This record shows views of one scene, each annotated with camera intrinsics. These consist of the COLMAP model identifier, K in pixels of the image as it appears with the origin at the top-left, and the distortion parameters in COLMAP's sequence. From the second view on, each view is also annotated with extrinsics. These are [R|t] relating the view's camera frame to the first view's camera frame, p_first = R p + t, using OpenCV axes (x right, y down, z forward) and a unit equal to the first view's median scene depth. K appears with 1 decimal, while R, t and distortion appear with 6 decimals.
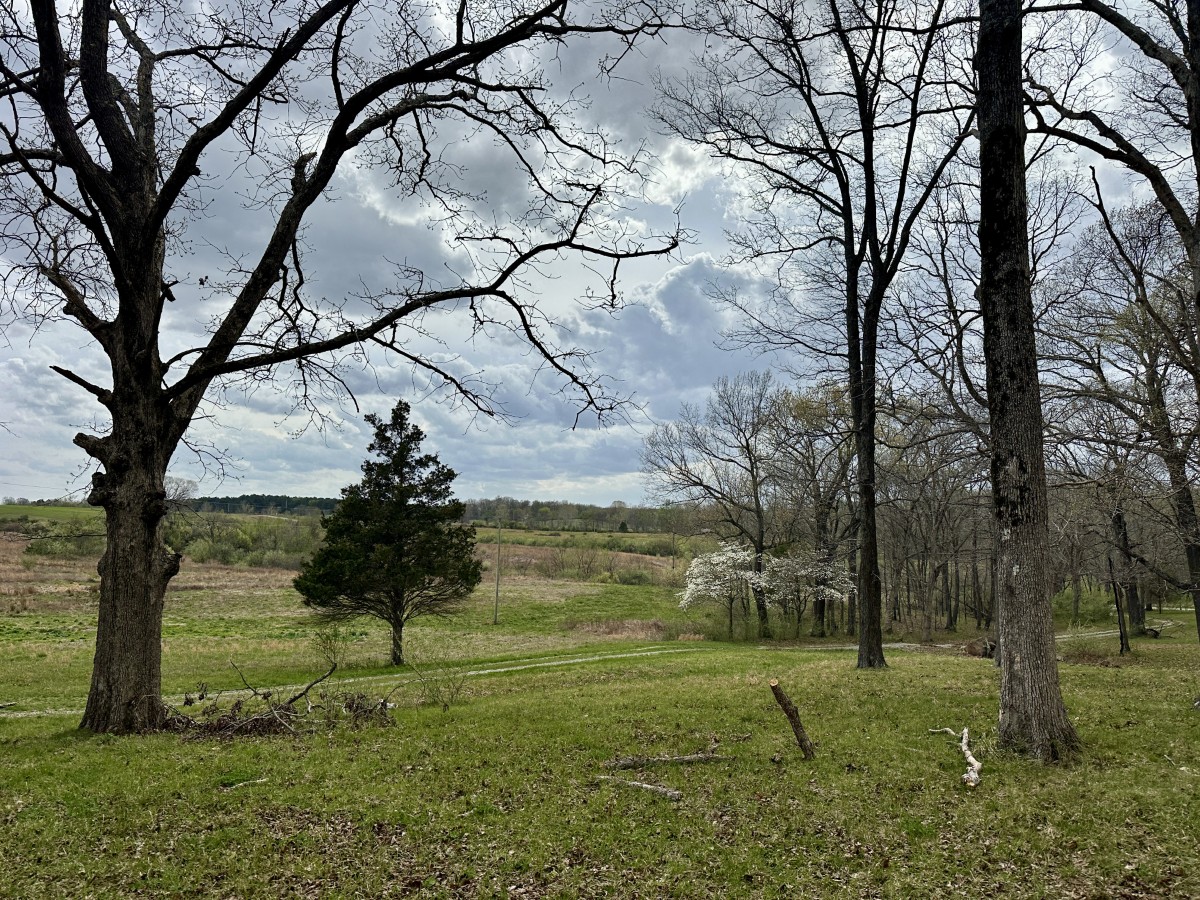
lens RADIAL K [[832.9, 0, 603.5], [0, 832.9, 443.9], [0, 0, 1]] dist [0.031048, -0.038658]
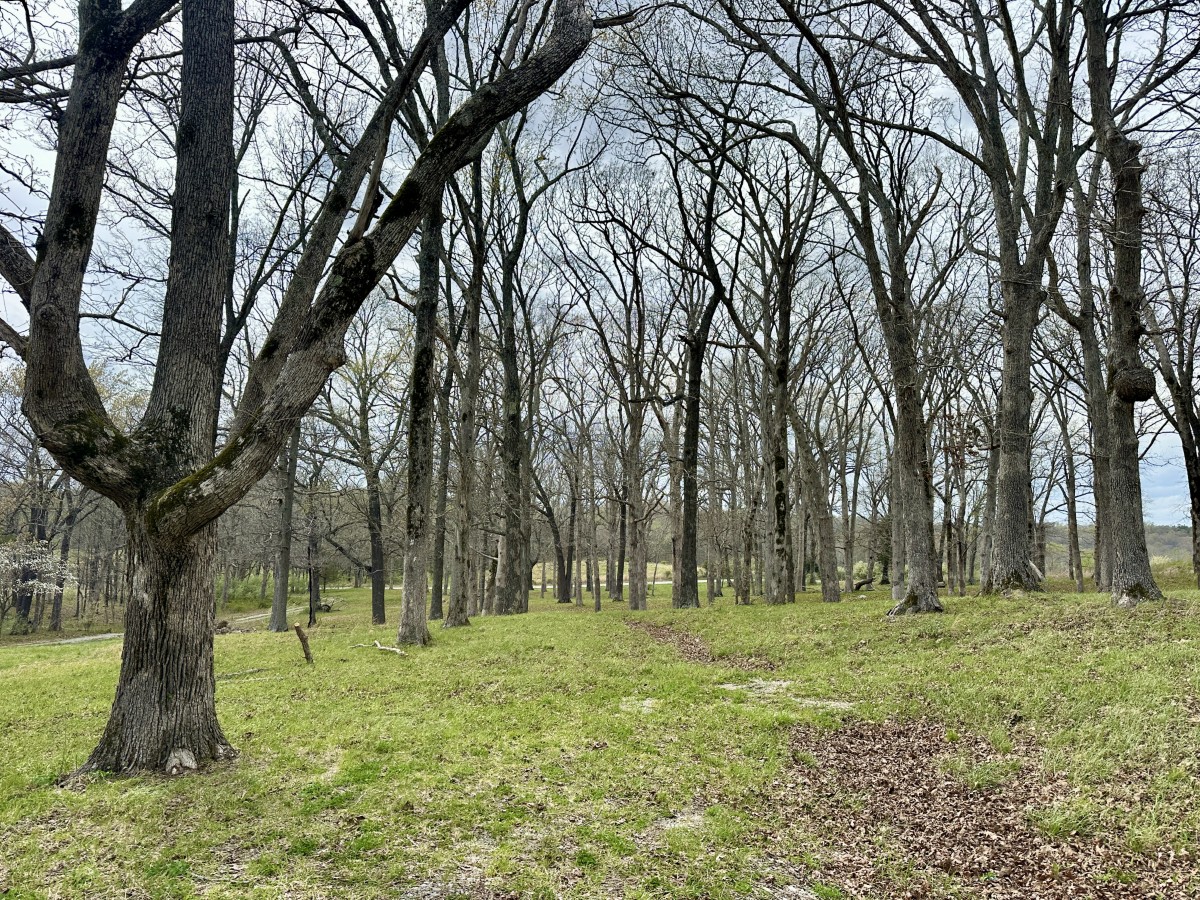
lens RADIAL K [[832.9, 0, 603.5], [0, 832.9, 443.9], [0, 0, 1]] dist [0.031048, -0.038658]
pose [[0.612796, 0.088520, 0.785268, -0.306901], [-0.099276, 0.994457, -0.034629, -0.038777], [-0.783980, -0.056737, 0.618187, -0.226134]]
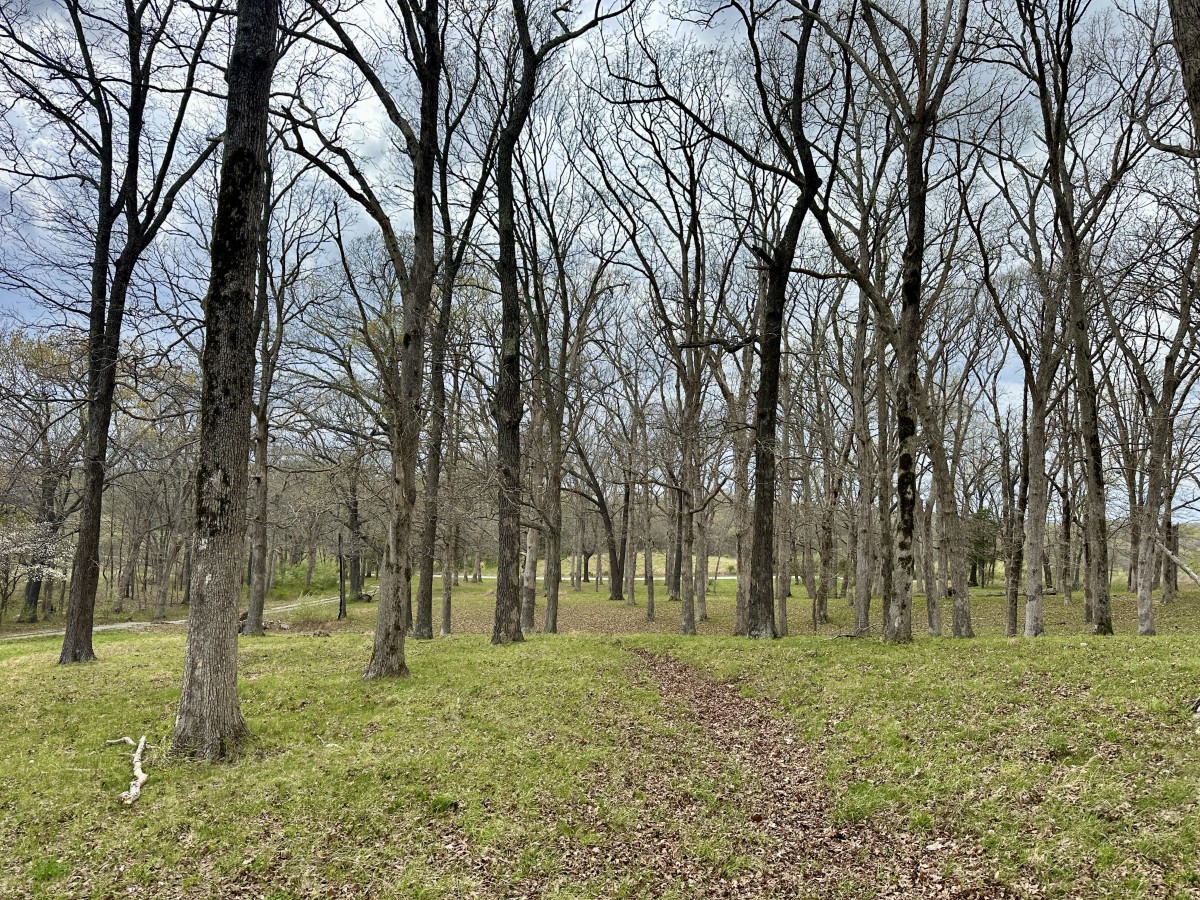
lens RADIAL K [[834.7, 0, 600.0], [0, 834.7, 450.0], [0, 0, 1]] dist [0.037711, -0.062797]
pose [[0.672543, 0.080865, 0.735627, 0.014954], [-0.111397, 0.993748, -0.007396, -0.018206], [-0.731626, -0.076972, 0.677346, -0.013974]]
